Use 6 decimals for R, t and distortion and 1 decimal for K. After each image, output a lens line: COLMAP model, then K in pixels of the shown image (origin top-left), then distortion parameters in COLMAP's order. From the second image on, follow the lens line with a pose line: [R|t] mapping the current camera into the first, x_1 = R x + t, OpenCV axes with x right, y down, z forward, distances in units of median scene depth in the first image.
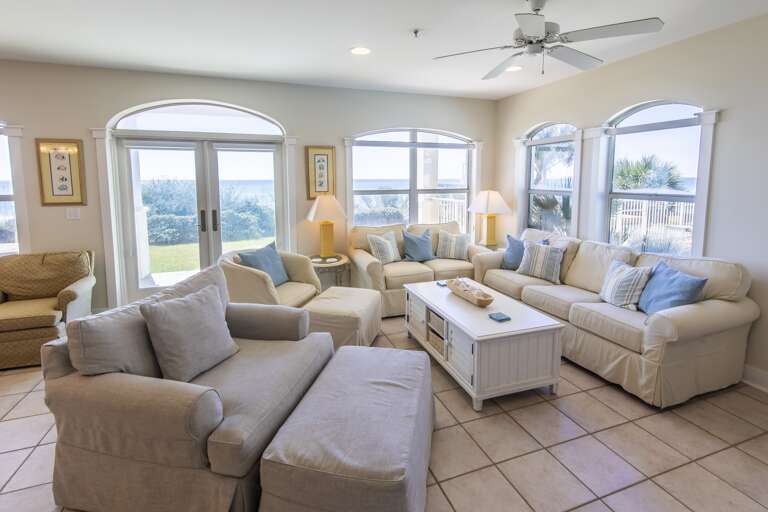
lens RADIAL K [[359.7, 0, 384.6], [0, 359.7, 212.0], [0, 0, 1]] dist [0.002111, 0.001200]
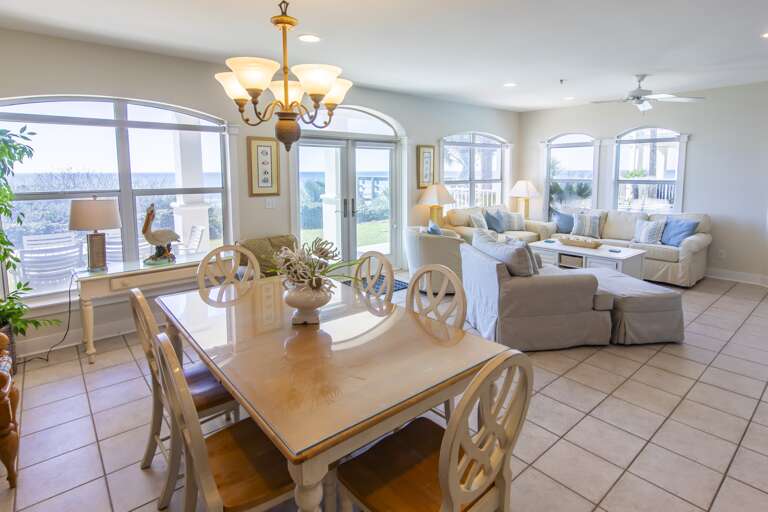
lens RADIAL K [[408.5, 0, 386.8], [0, 408.5, 208.9], [0, 0, 1]] dist [0.007178, -0.001319]
pose [[0.934981, -0.034084, 0.353056, -0.837513], [0.034037, 0.999400, 0.006343, 0.023118], [-0.353060, 0.006086, 0.935581, -0.279971]]
